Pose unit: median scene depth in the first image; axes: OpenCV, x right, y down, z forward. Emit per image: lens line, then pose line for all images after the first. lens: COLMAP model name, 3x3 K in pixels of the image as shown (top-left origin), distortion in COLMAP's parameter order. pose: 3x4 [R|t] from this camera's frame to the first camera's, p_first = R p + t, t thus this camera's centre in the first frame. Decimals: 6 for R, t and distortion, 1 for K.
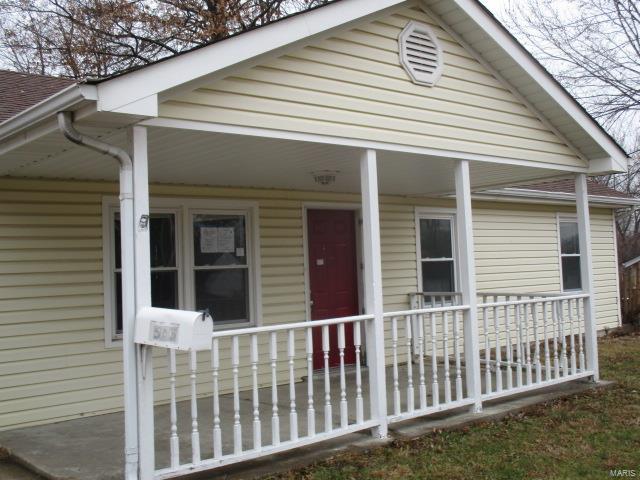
lens RADIAL K [[728.0, 0, 320.0], [0, 728.0, 240.0], [0, 0, 1]] dist [-0.008523, -0.007604]
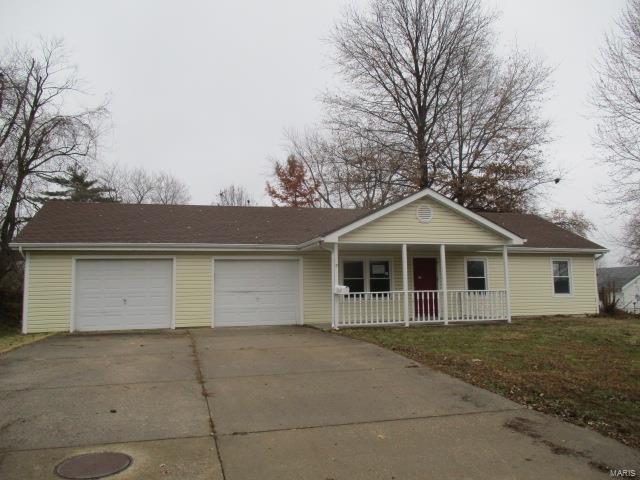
lens RADIAL K [[515.4, 0, 320.0], [0, 515.4, 240.0], [0, 0, 1]] dist [0.002200, 0.002032]
pose [[0.900944, -0.018594, -0.433537, 0.526232], [-0.003797, 0.998705, -0.050724, -0.011125], [0.433919, 0.047346, 0.899707, -0.949376]]
